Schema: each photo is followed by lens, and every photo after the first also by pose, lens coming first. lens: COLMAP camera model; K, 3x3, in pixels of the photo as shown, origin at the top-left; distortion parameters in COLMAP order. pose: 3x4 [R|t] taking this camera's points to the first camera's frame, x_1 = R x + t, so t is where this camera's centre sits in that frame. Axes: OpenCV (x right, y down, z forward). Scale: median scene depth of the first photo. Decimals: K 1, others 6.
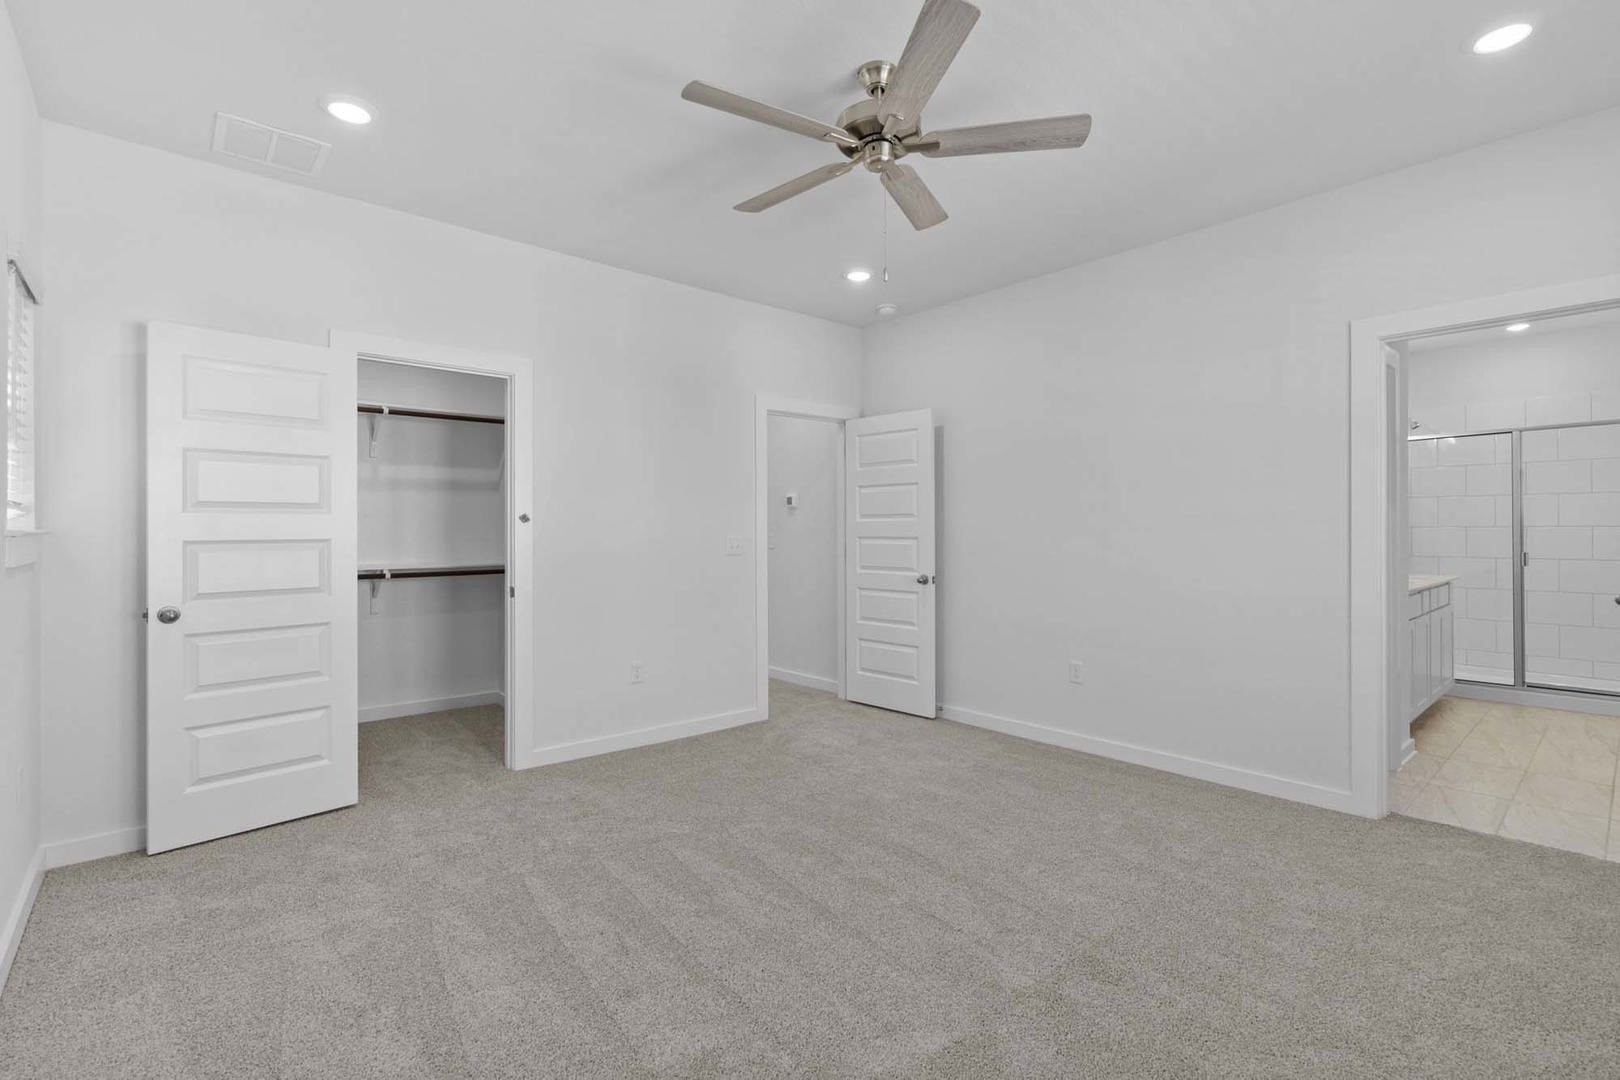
lens RADIAL K [[732.3, 0, 809.0], [0, 732.3, 536.8], [0, 0, 1]] dist [-0.007306, 0.003504]
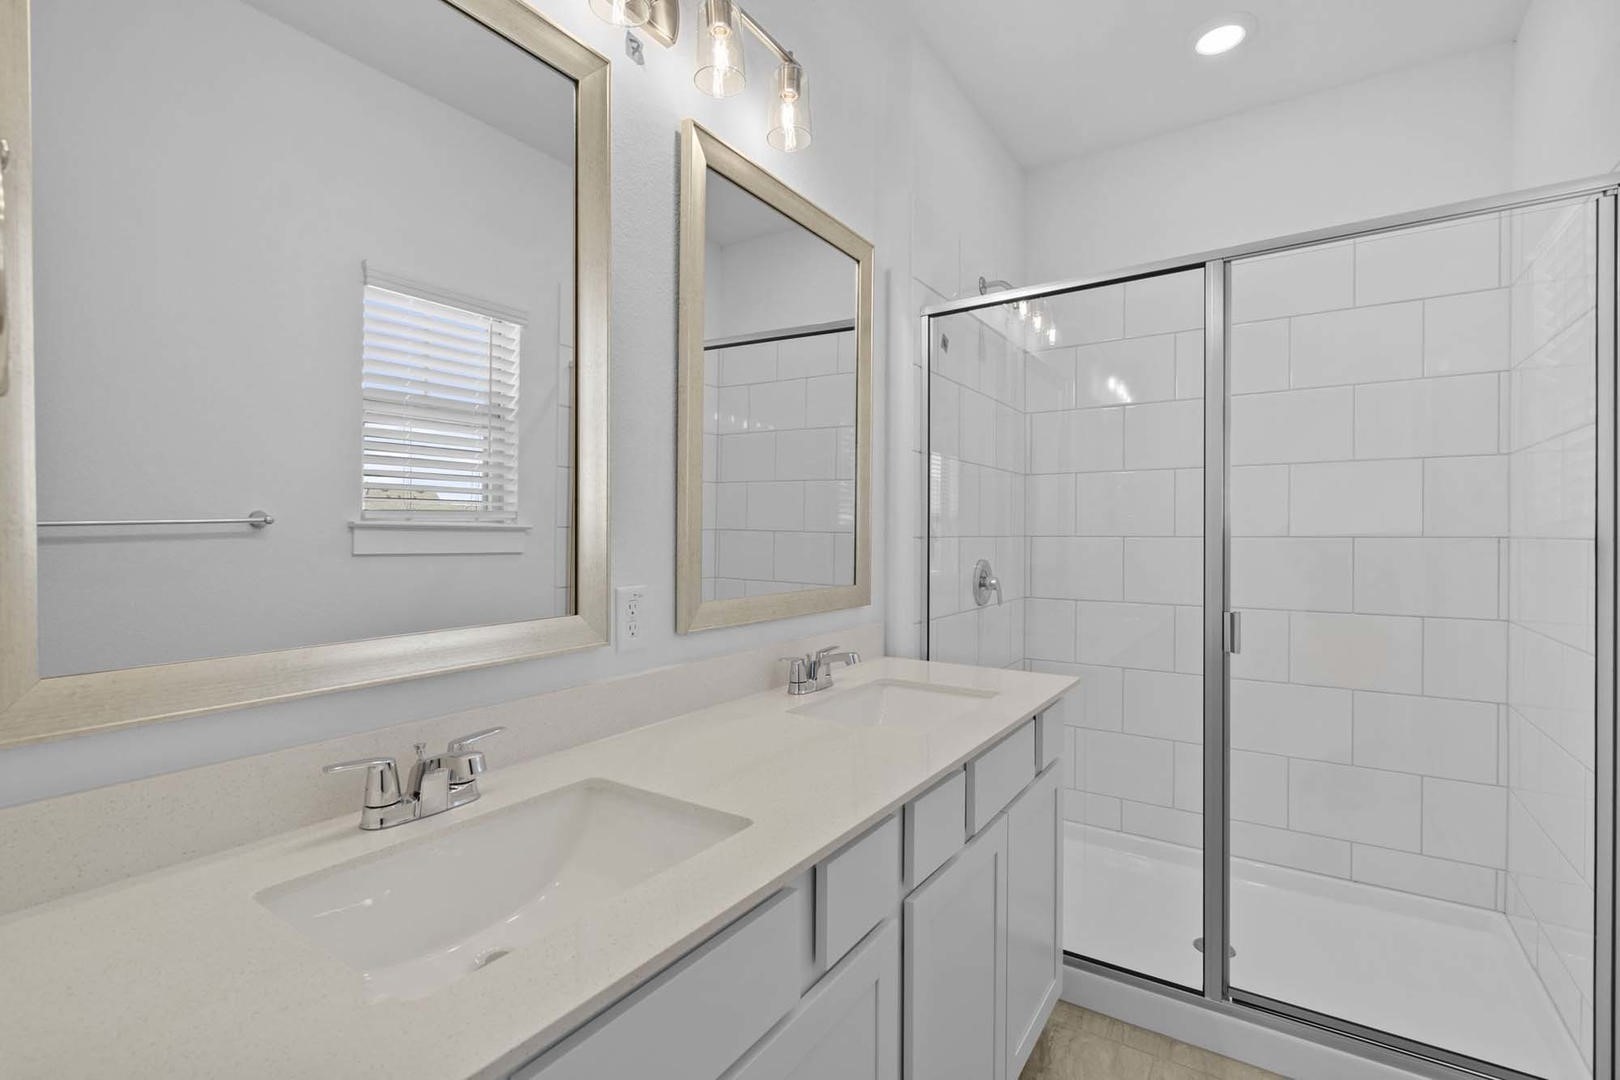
lens RADIAL K [[732.3, 0, 812.3], [0, 732.3, 535.0], [0, 0, 1]] dist [-0.007306, 0.003504]
pose [[0.968513, -0.001164, 0.248960, 0.699866], [-0.001555, 0.999941, 0.010725, -0.018948], [-0.248958, -0.010774, 0.968454, 0.711732]]
